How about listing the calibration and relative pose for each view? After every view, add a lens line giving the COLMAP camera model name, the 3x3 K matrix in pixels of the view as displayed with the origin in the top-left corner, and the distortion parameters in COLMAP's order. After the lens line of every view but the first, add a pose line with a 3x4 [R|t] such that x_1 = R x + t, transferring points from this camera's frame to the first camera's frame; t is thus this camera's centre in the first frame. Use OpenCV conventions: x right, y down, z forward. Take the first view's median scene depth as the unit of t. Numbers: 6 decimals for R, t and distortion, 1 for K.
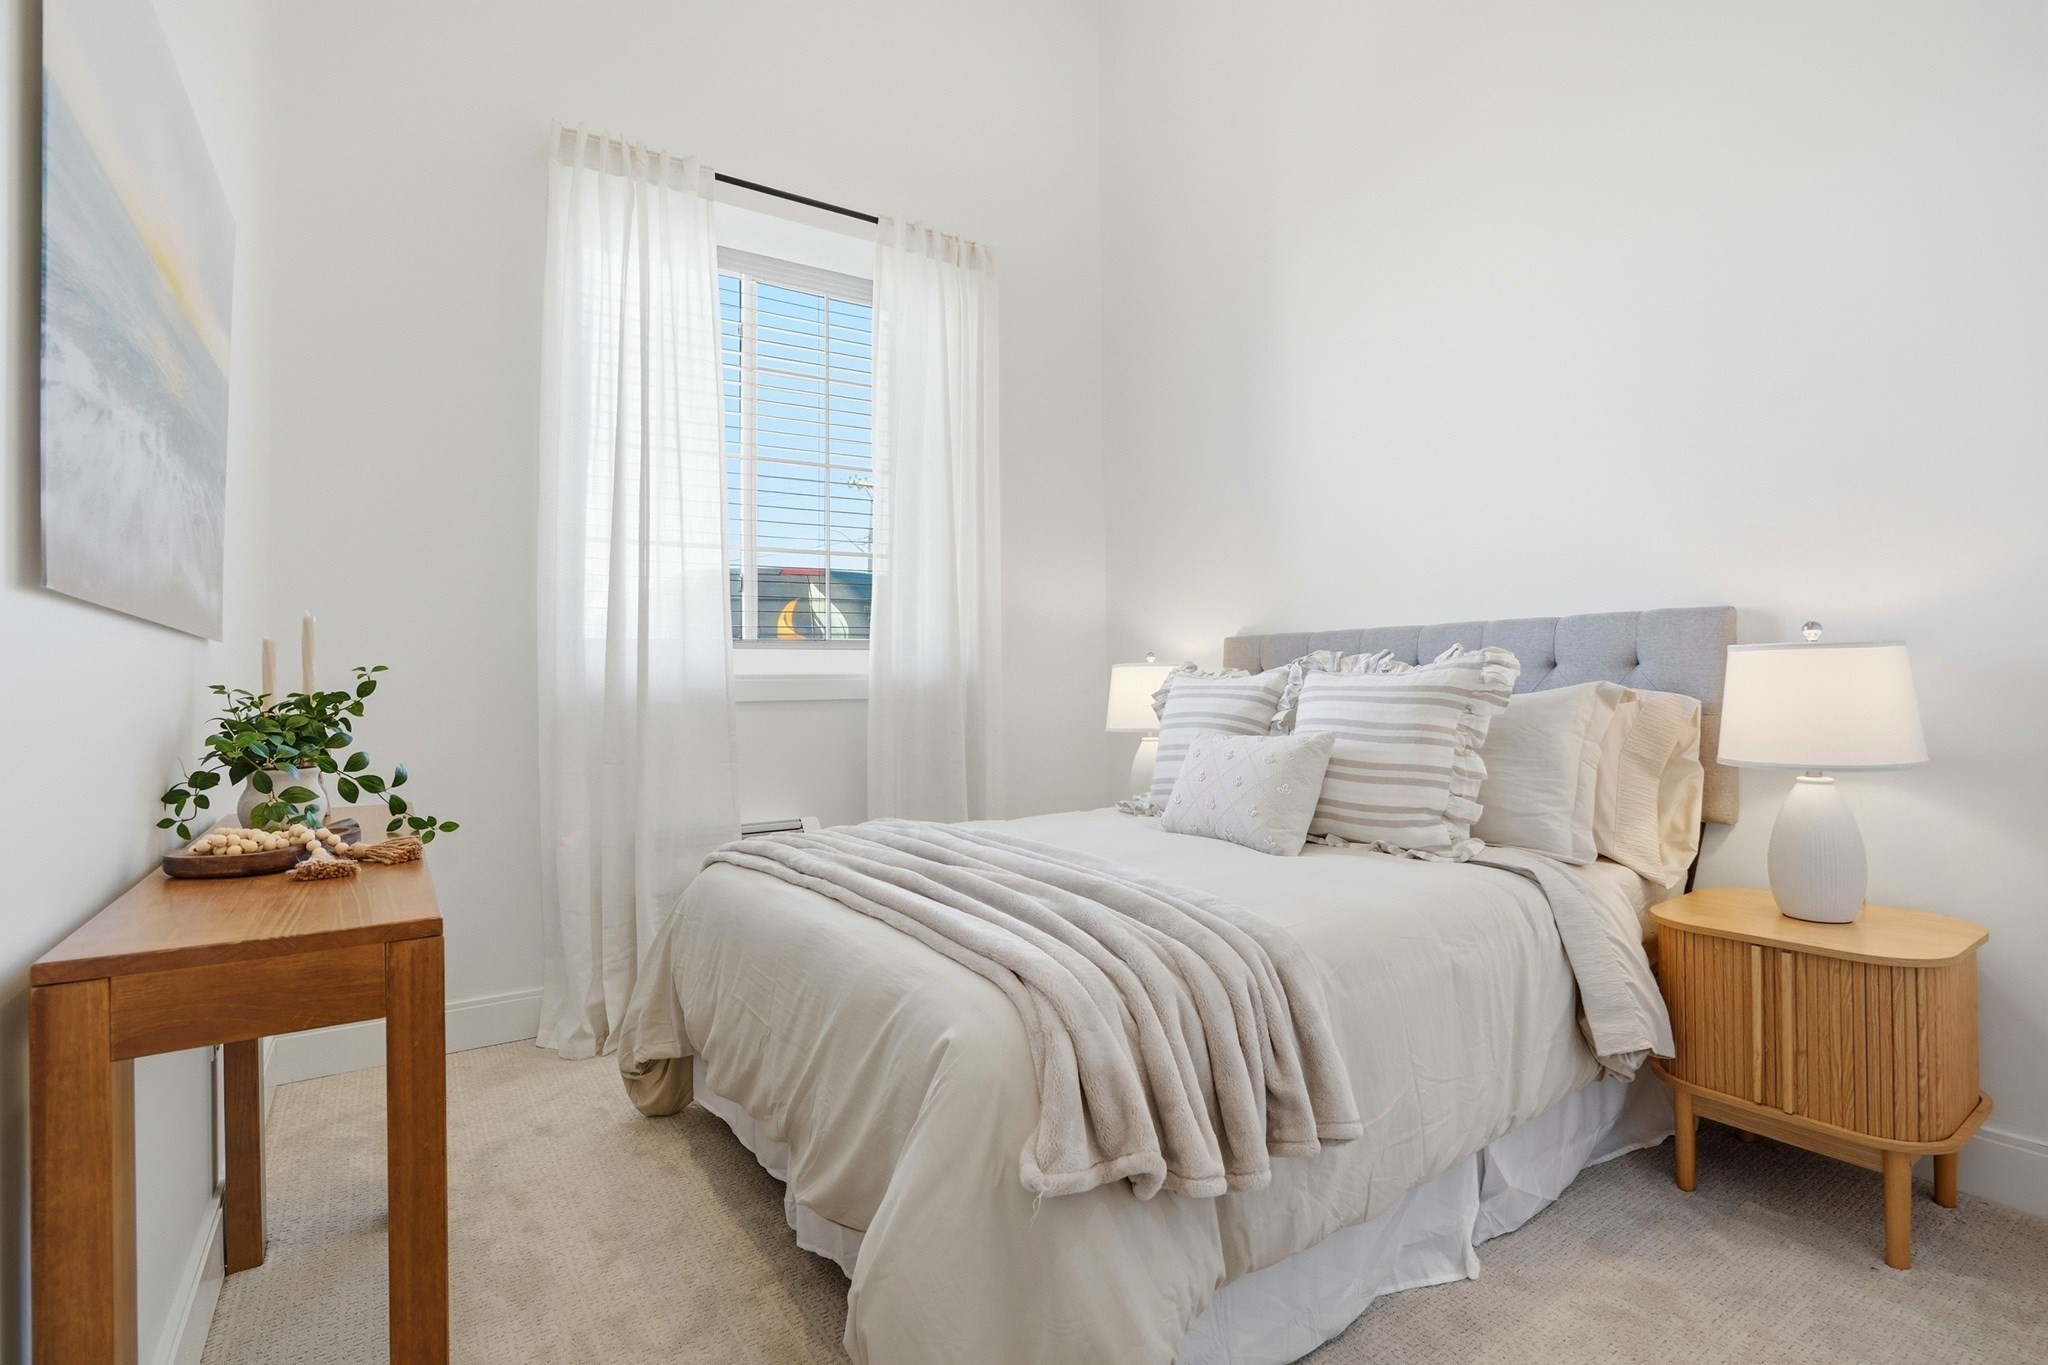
lens RADIAL K [[941.9, 0, 1023.2], [0, 941.9, 676.4], [0, 0, 1]] dist [-0.036860, 0.008828]
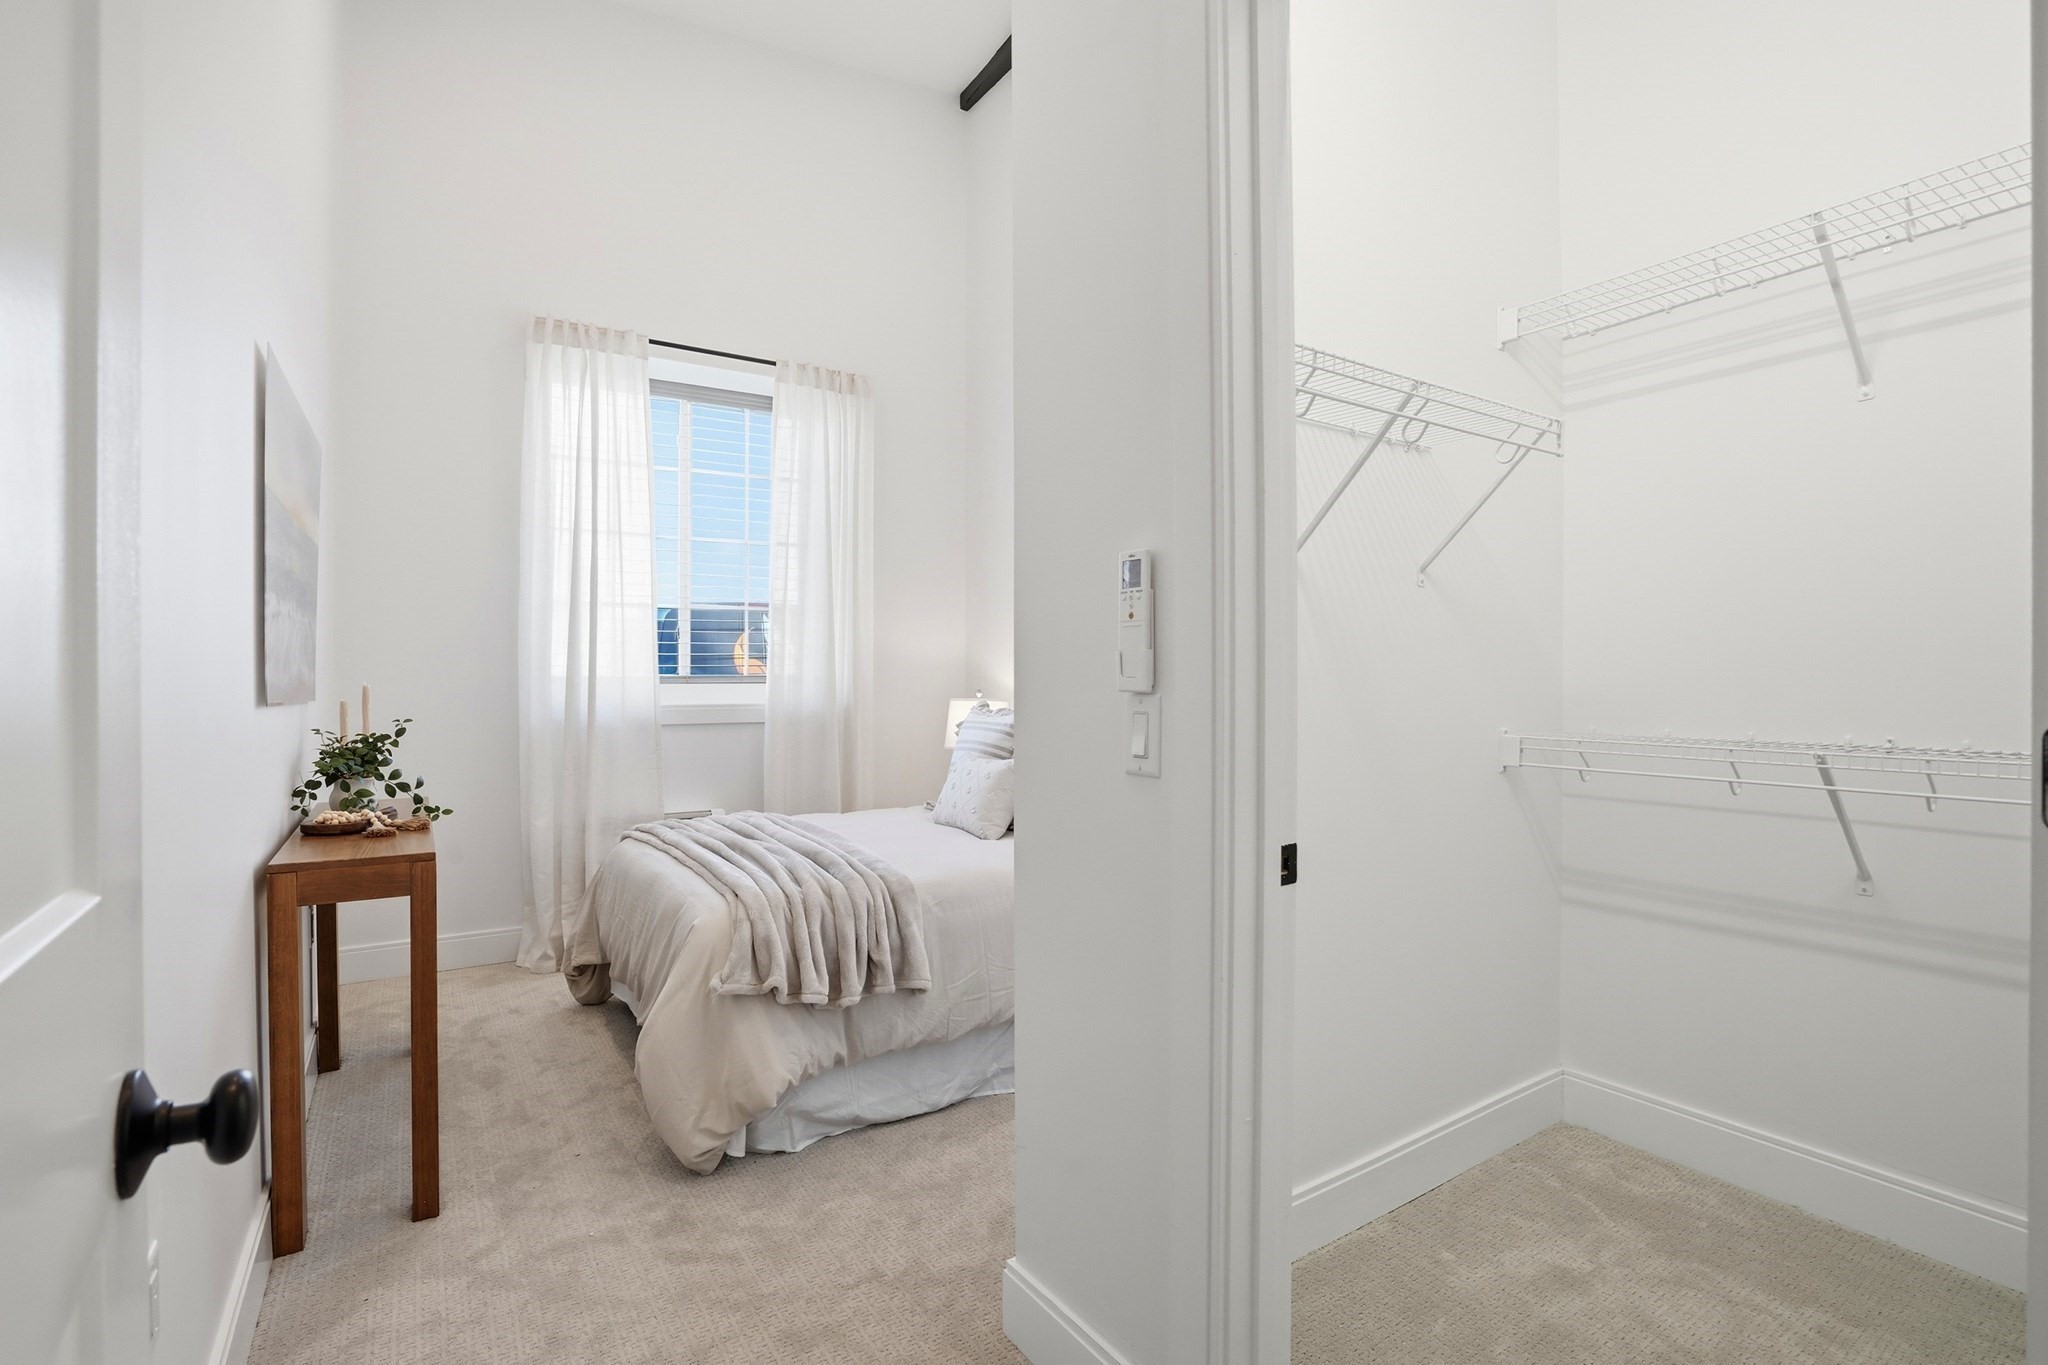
lens RADIAL K [[941.9, 0, 1028.6], [0, 941.9, 687.6], [0, 0, 1]] dist [-0.036860, 0.008828]
pose [[0.999761, 0.011618, -0.018544, 0.369398], [-0.011284, 0.999773, 0.018047, -0.084495], [0.018749, -0.017834, 0.999665, -0.528273]]
